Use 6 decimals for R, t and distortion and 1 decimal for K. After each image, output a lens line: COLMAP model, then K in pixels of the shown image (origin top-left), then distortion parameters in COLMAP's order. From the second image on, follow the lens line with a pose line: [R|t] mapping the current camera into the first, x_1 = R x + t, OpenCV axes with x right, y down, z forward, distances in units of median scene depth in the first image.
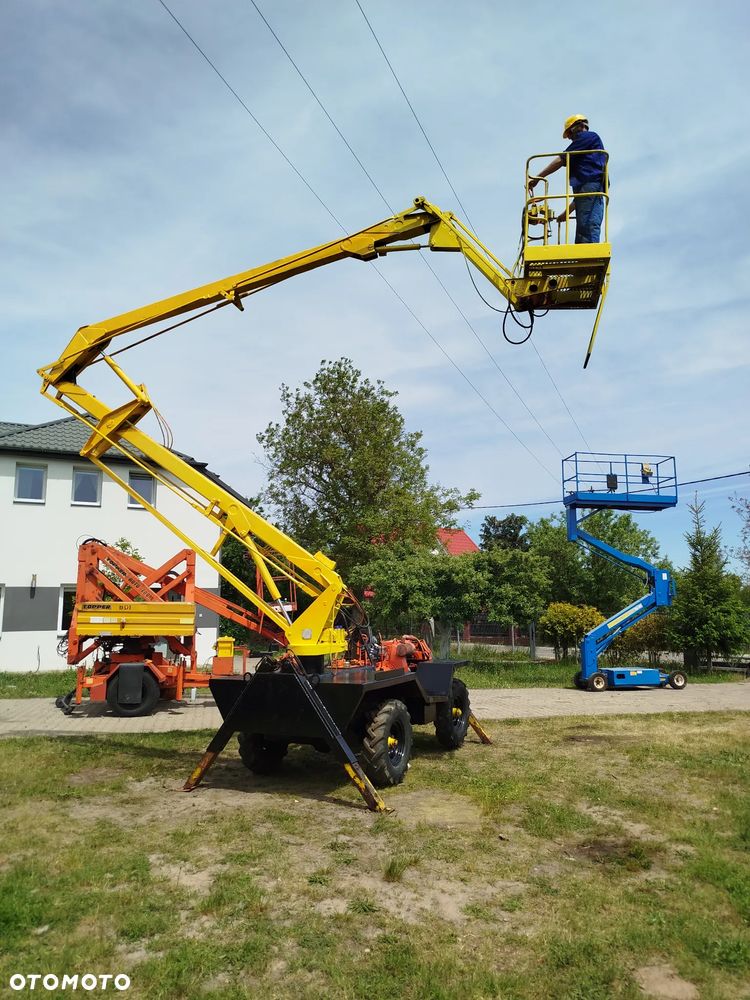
lens RADIAL K [[700.4, 0, 378.0], [0, 700.4, 498.9], [0, 0, 1]] dist [0.012179, -0.000531]
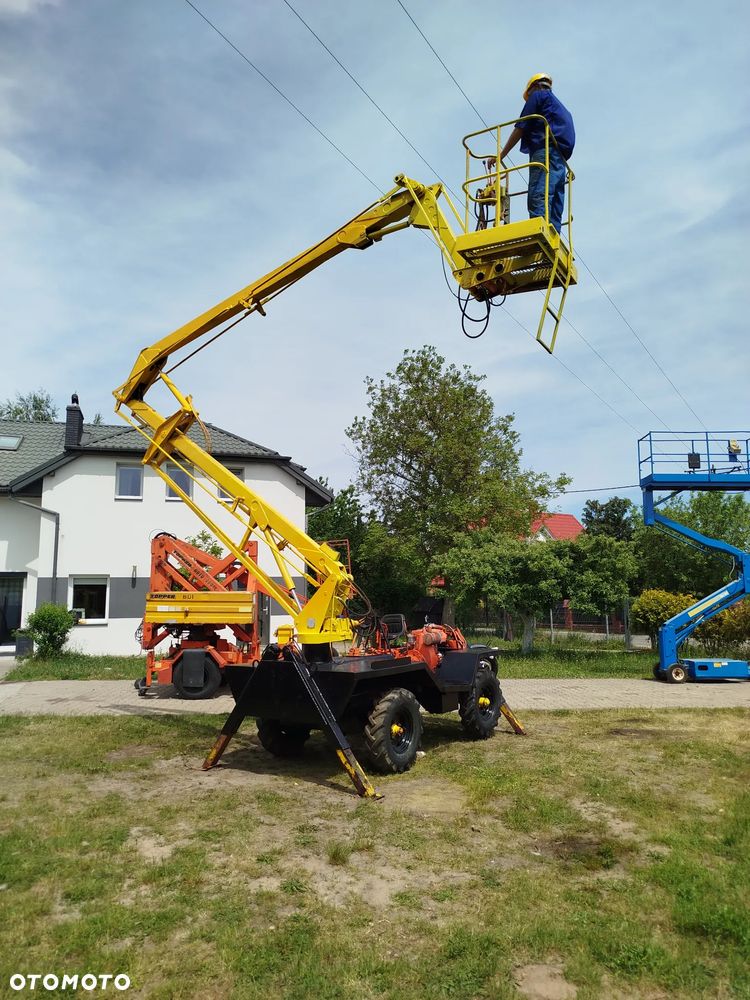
lens RADIAL K [[700.4, 0, 378.0], [0, 700.4, 498.9], [0, 0, 1]] dist [0.012179, -0.000531]
pose [[0.985406, -0.026400, -0.168161, 0.107172], [0.029463, 0.999442, 0.015744, -0.002008], [0.167652, -0.020469, 0.985634, 0.003123]]
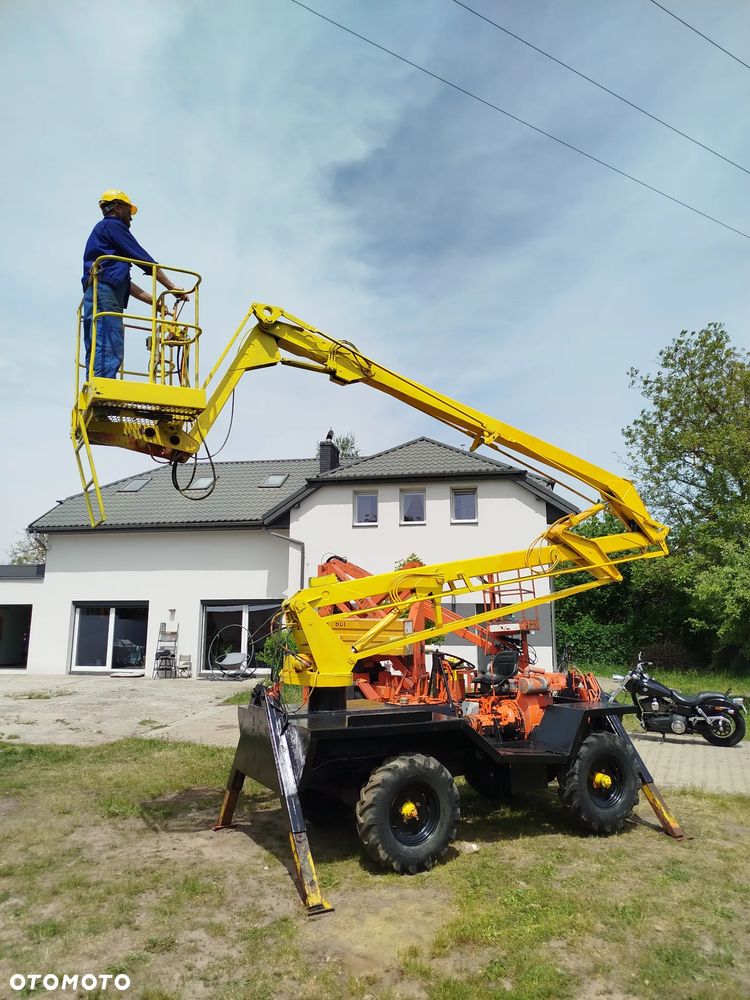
lens RADIAL K [[700.4, 0, 378.0], [0, 700.4, 498.9], [0, 0, 1]] dist [0.012179, -0.000531]
pose [[0.799062, -0.098775, -0.593079, 0.289666], [0.086069, 0.995046, -0.049759, 0.033000], [0.595056, -0.011285, 0.803605, 0.243816]]
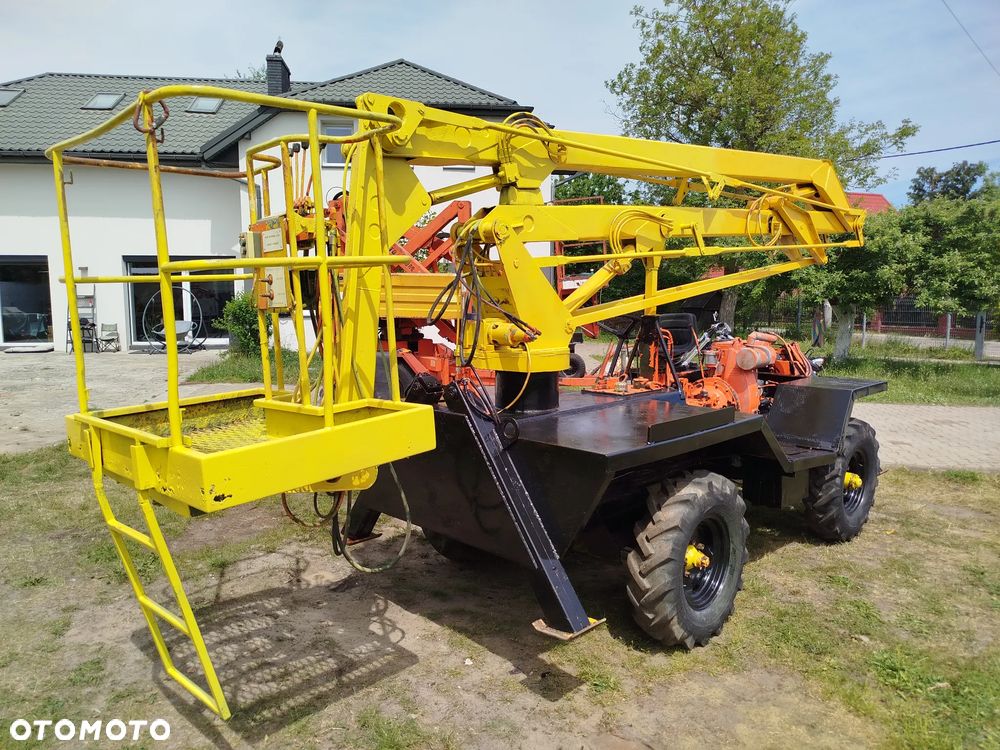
lens RADIAL K [[701.8, 0, 498.2], [0, 701.8, 371.7], [0, 0, 1]] dist [0.008660, 0.004183]
pose [[0.933731, 0.046086, -0.354996, 0.037017], [0.049577, 0.965474, 0.255739, 0.065315], [0.354525, -0.256391, 0.899208, 0.353897]]
